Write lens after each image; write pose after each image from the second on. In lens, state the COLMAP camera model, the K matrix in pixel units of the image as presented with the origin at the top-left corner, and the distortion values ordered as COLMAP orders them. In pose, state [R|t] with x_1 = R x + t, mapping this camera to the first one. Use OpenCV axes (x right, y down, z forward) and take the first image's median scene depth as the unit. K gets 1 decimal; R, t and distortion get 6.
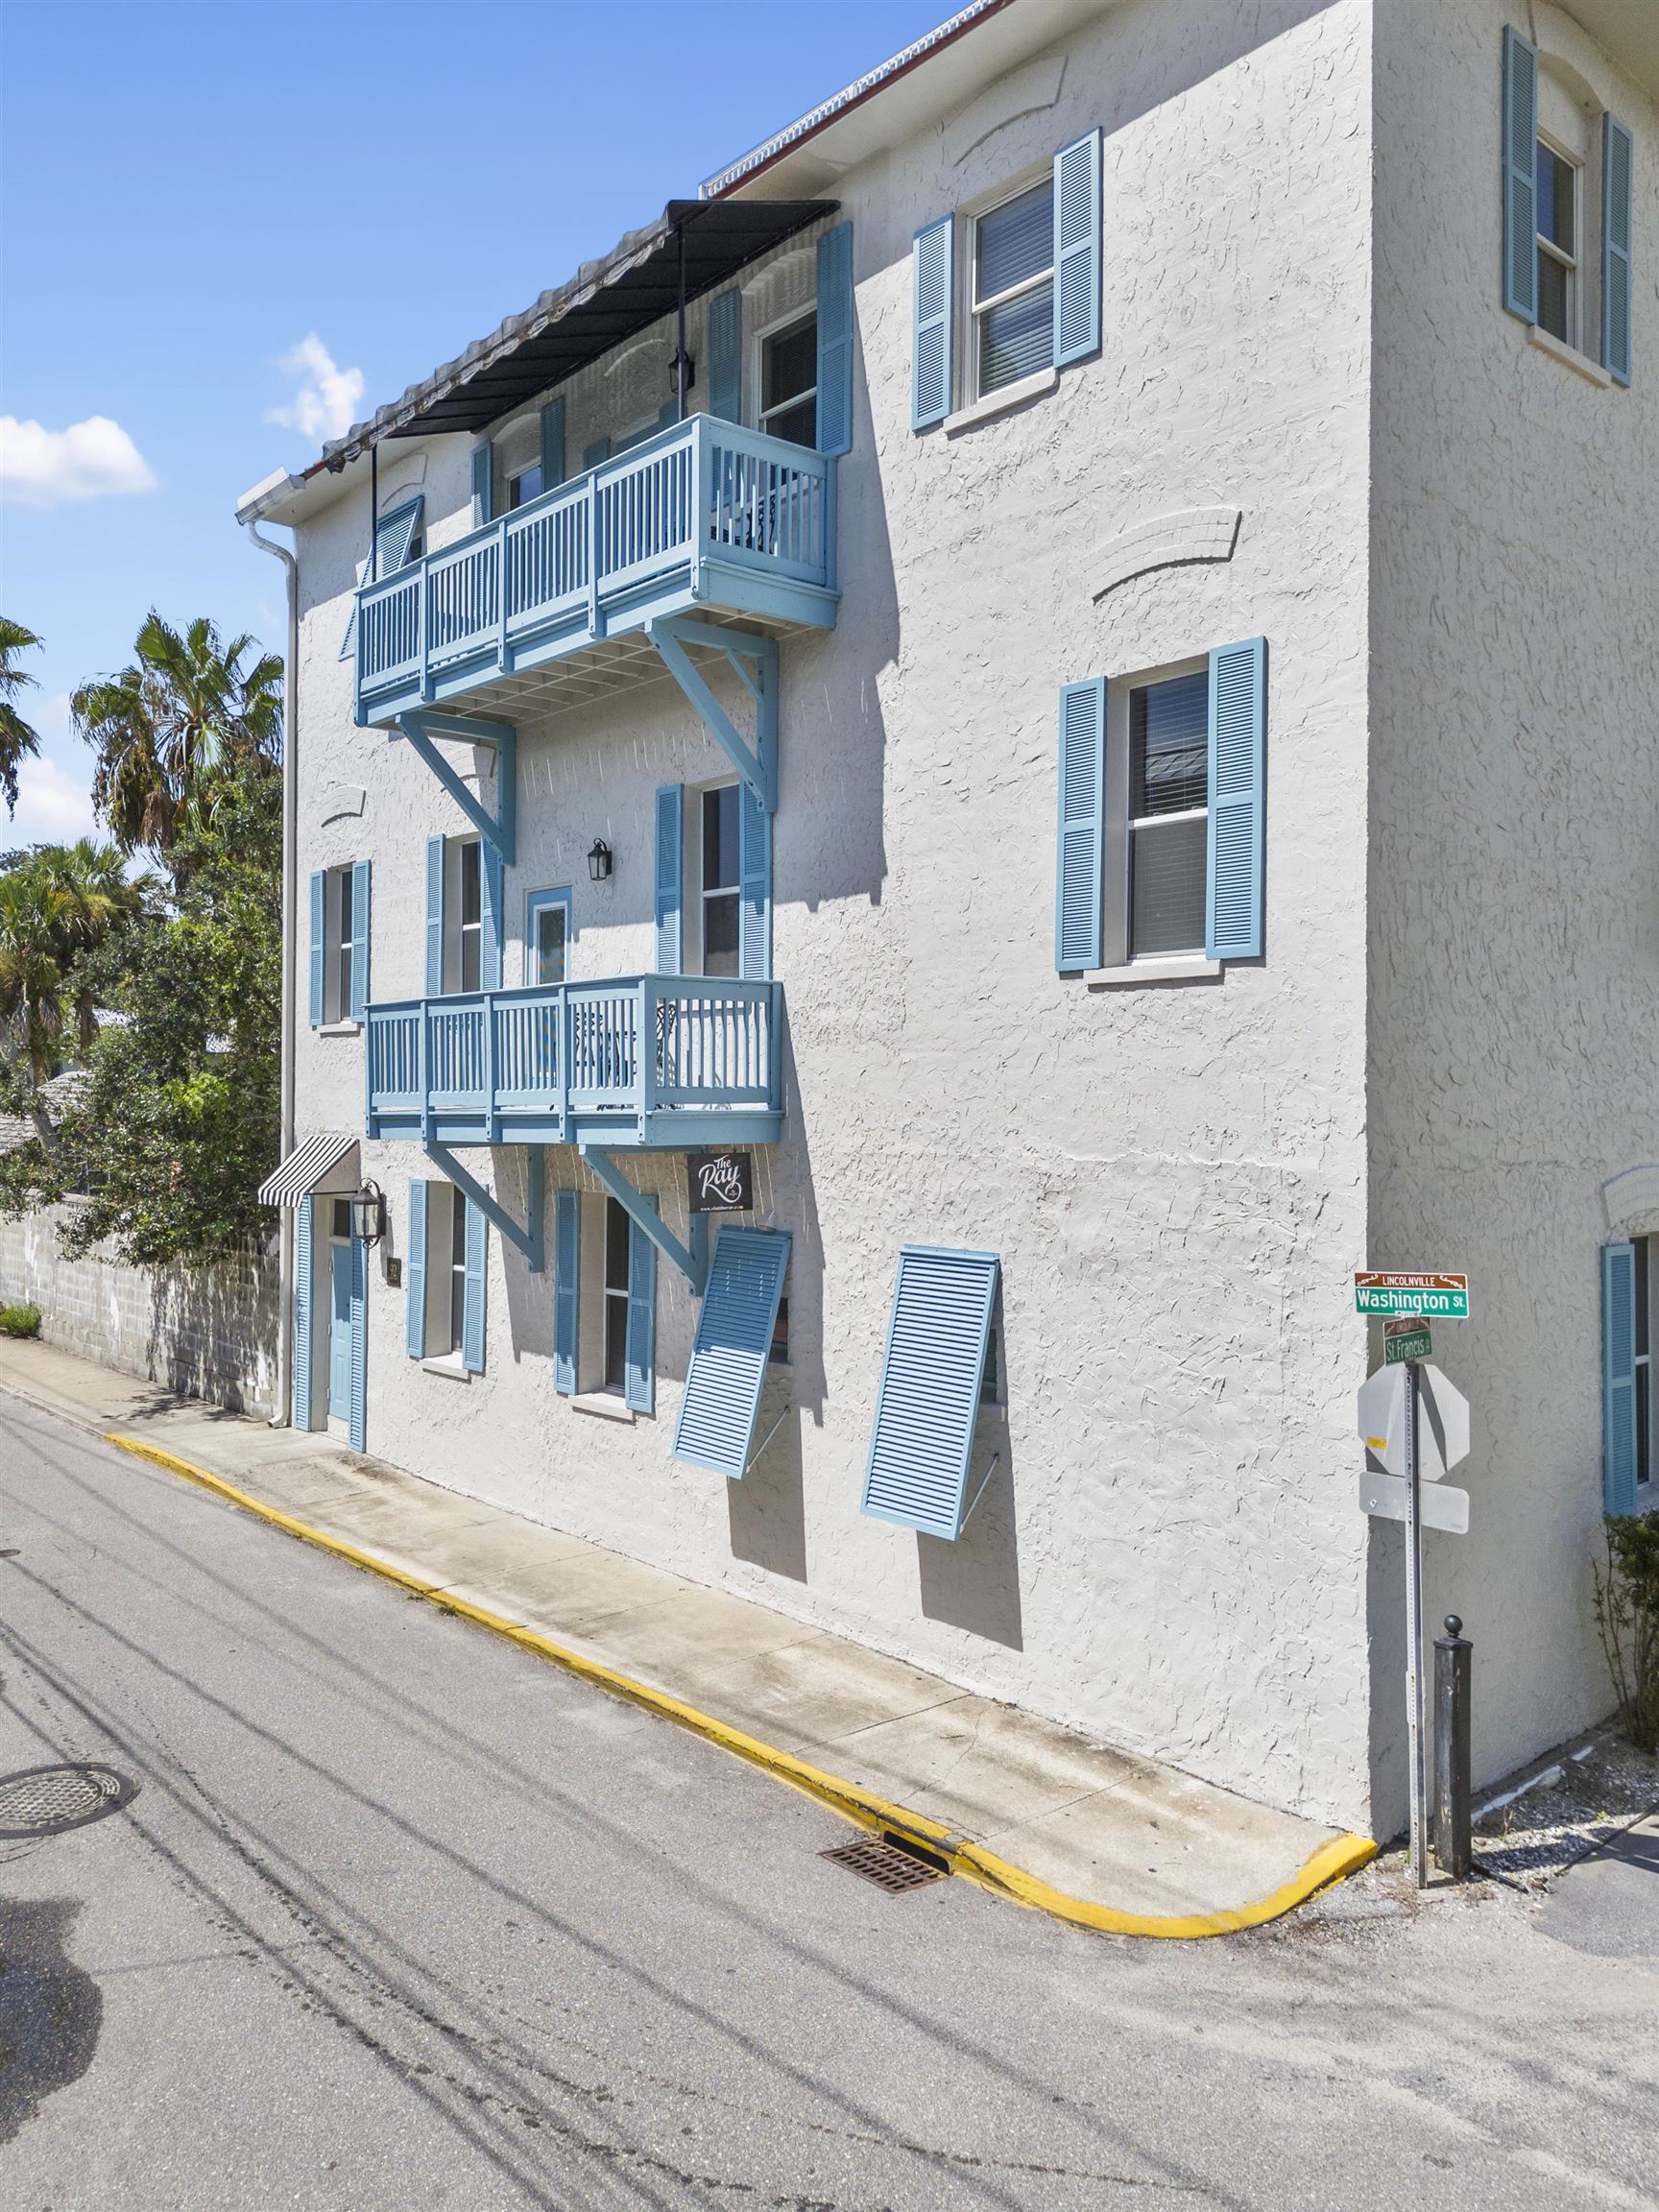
lens RADIAL K [[1587.1, 0, 840.6], [0, 1587.1, 1096.4], [0, 0, 1]] dist [0.132676, -0.288548]
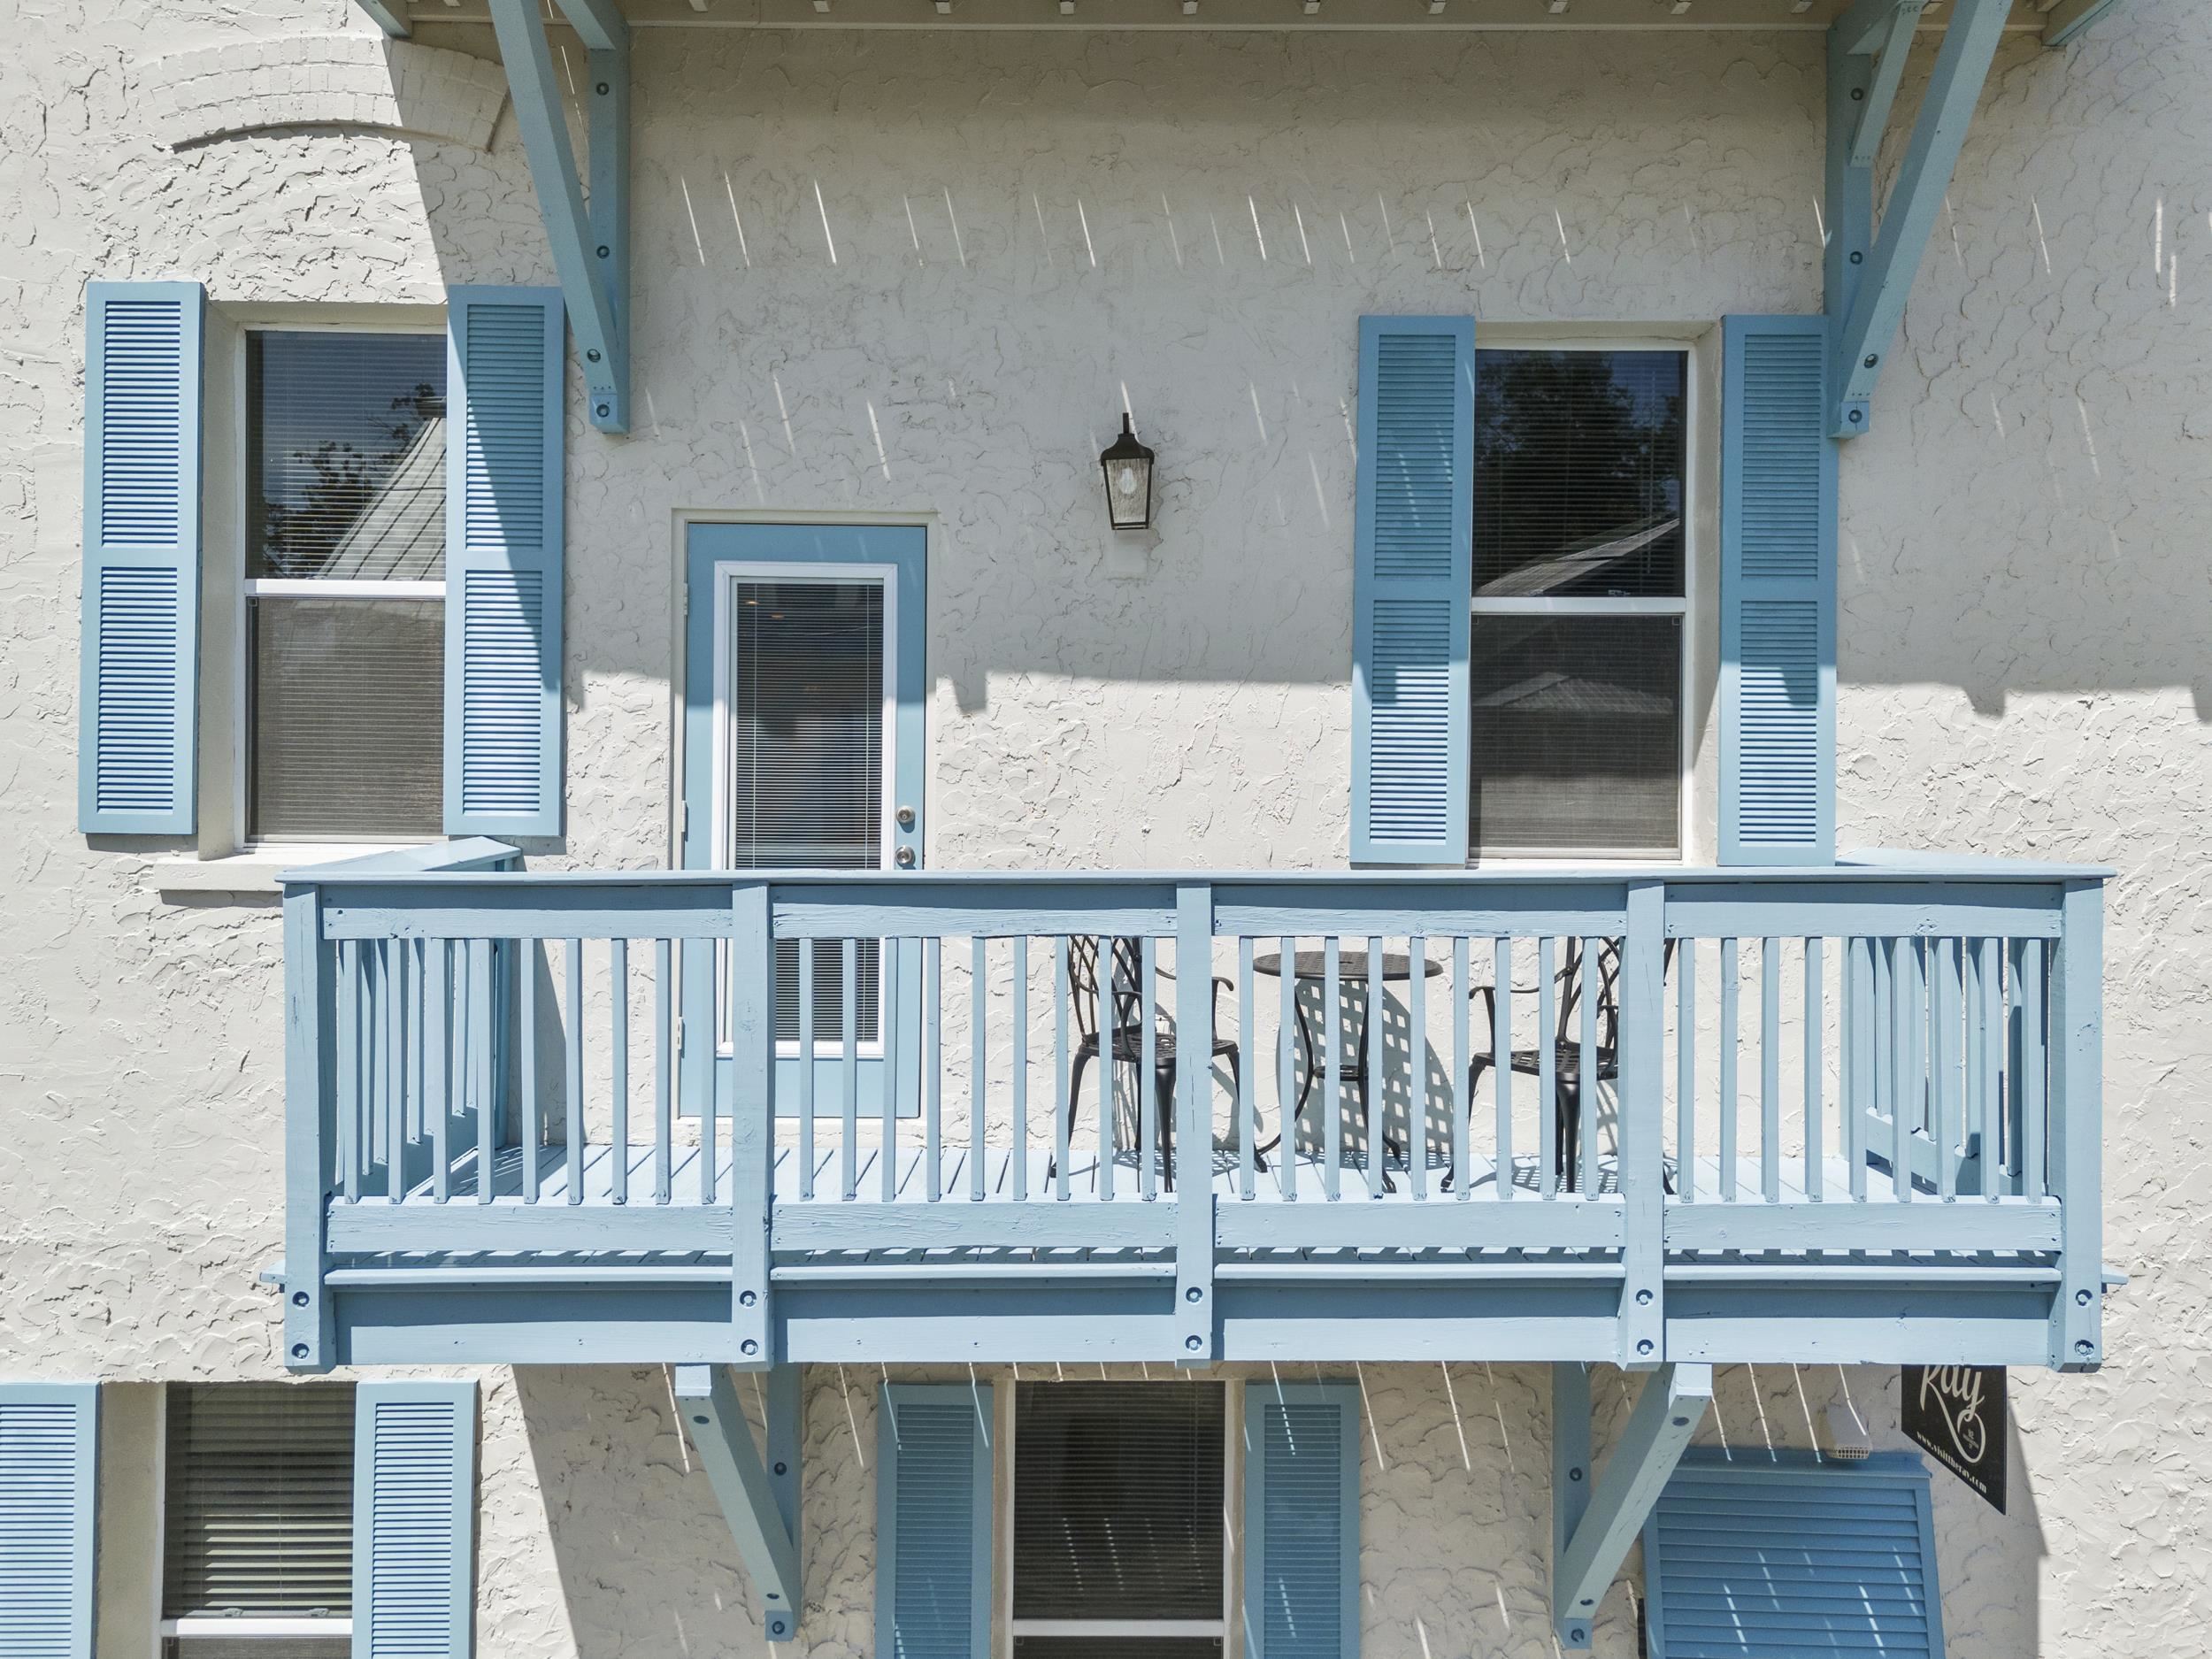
lens RADIAL K [[1605.5, 0, 1098.1], [0, 1605.5, 813.6], [0, 0, 1]] dist [0.067544, -0.052613]
pose [[0.667953, -0.003163, 0.744196, -0.397745], [-0.006851, 0.999922, 0.010400, -0.068597], [-0.744172, -0.012045, 0.667880, 0.702885]]
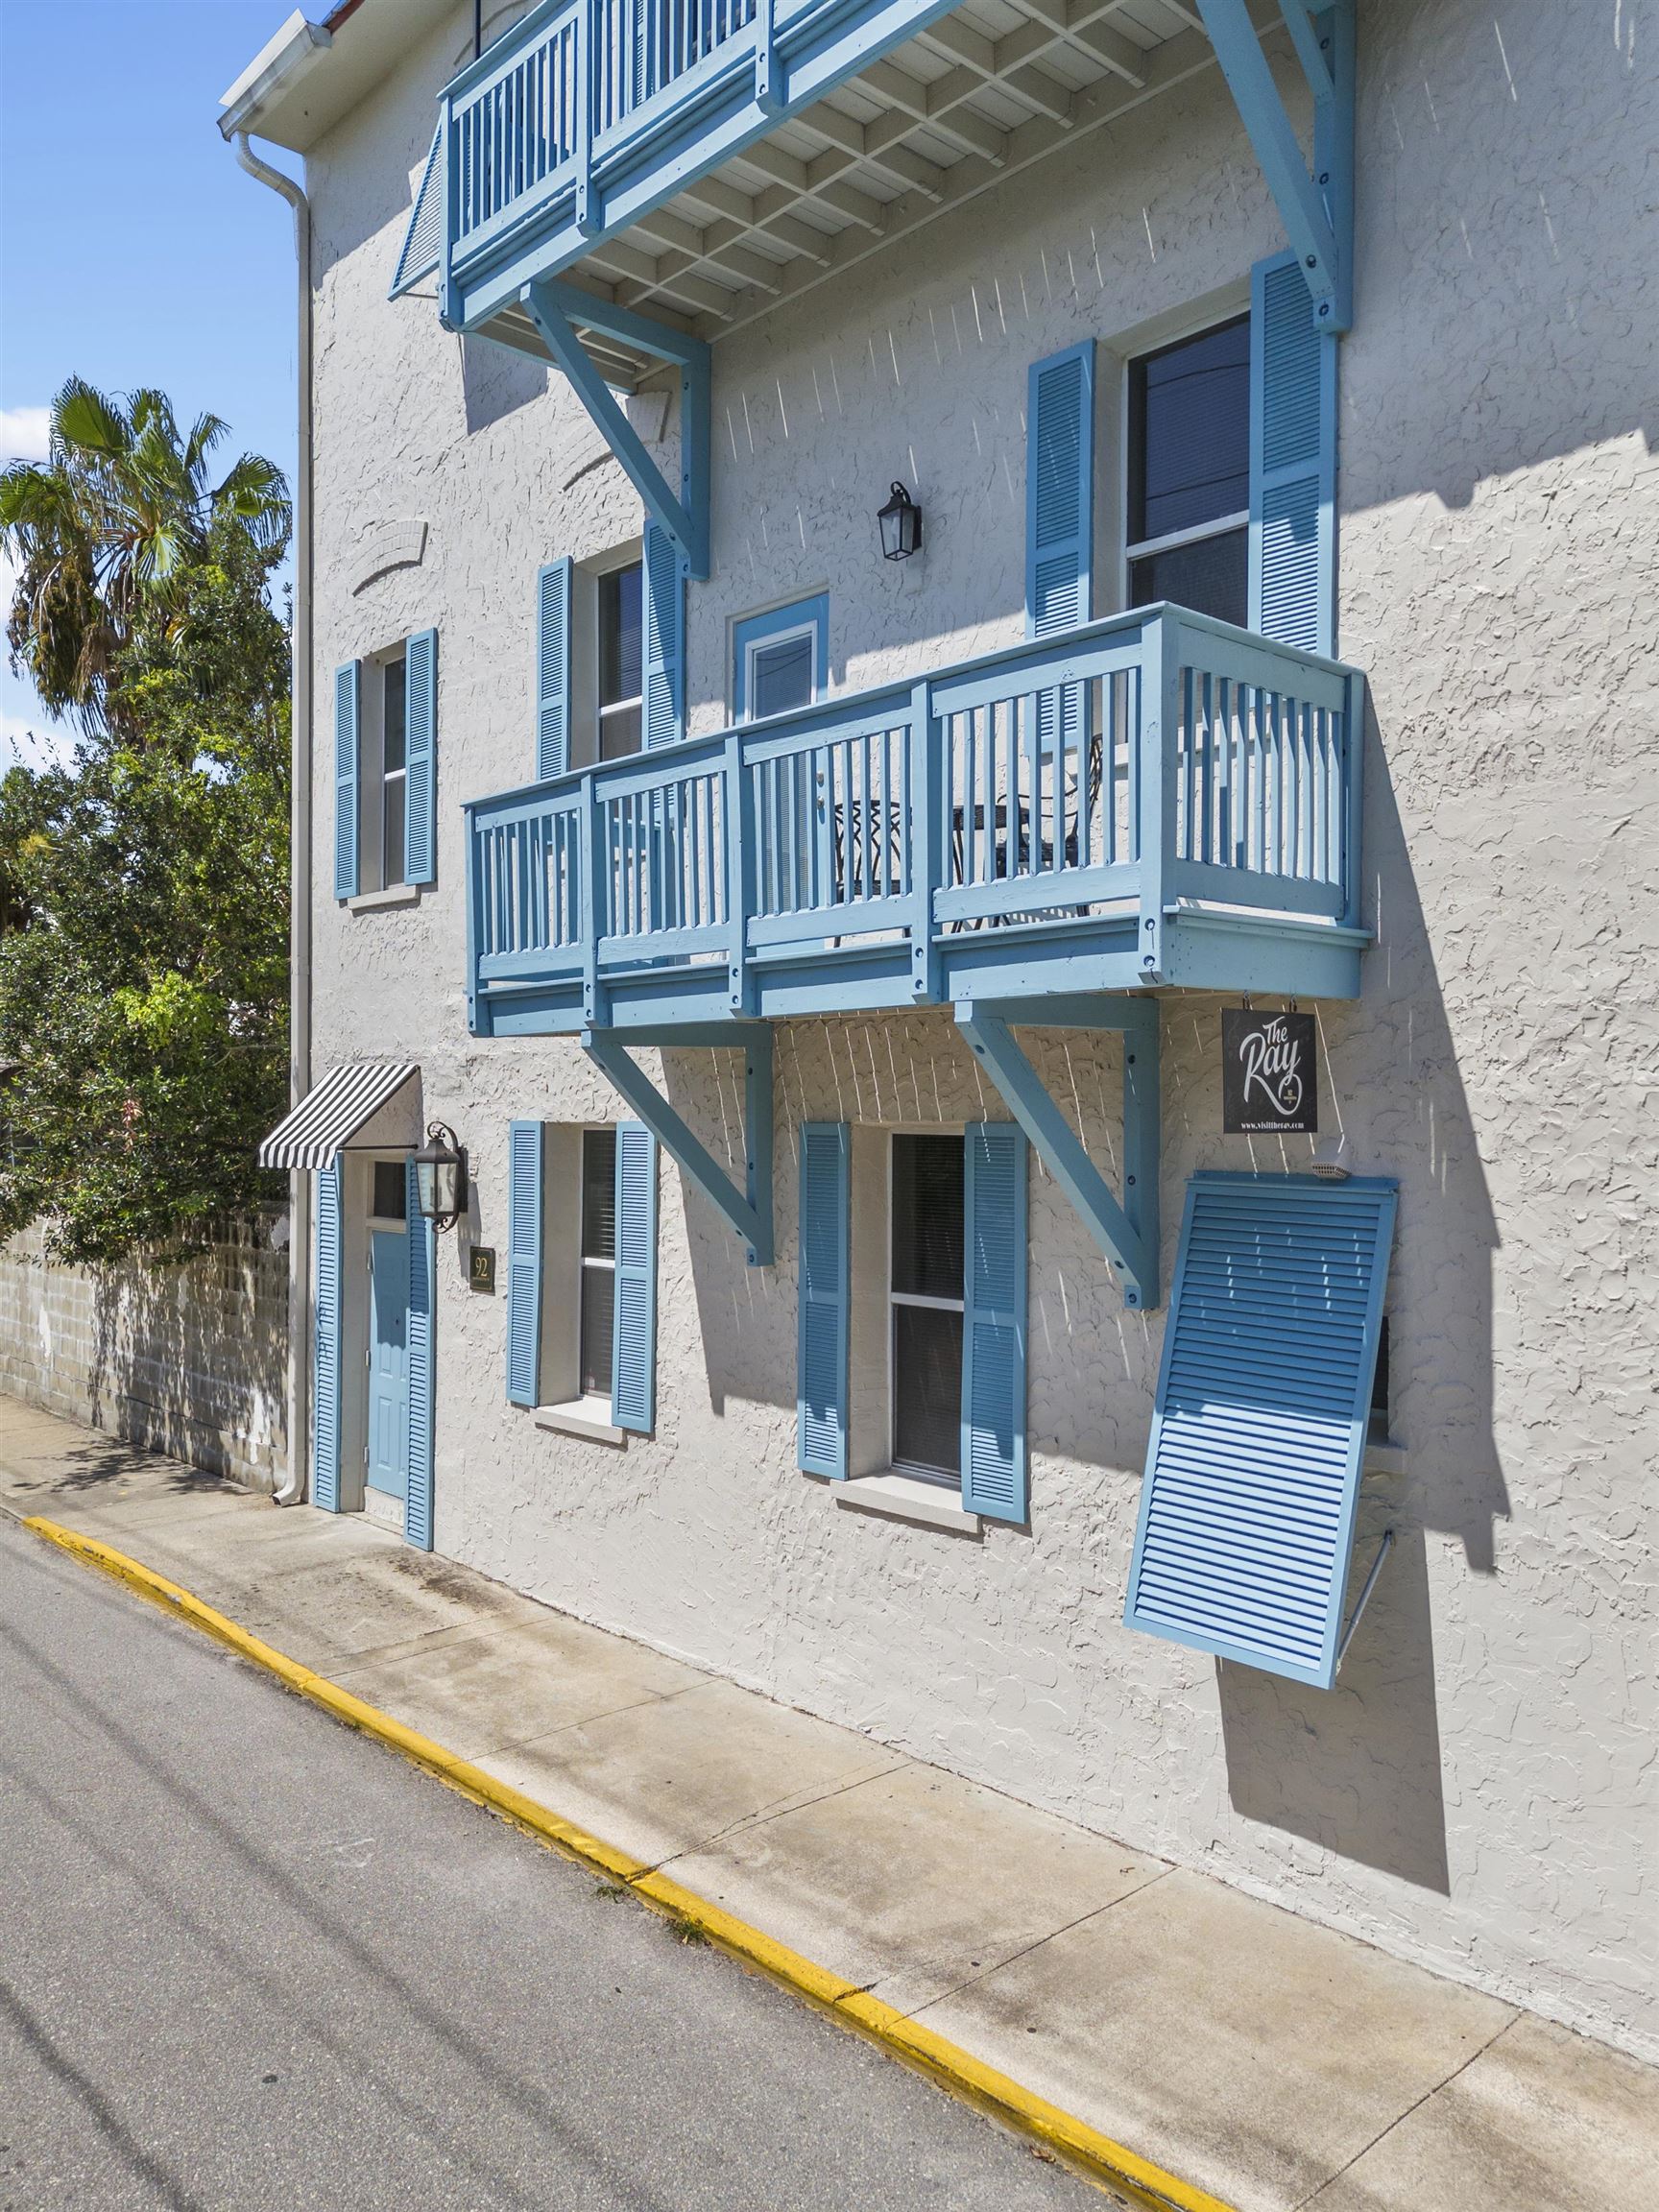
lens RADIAL K [[1605.5, 0, 839.0], [0, 1605.5, 1110.6], [0, 0, 1]] dist [0.067544, -0.052613]
pose [[0.999693, -0.001436, 0.024727, -0.173040], [0.001346, 0.999993, 0.003624, 0.050475], [-0.024732, -0.003590, 0.999688, 0.405684]]
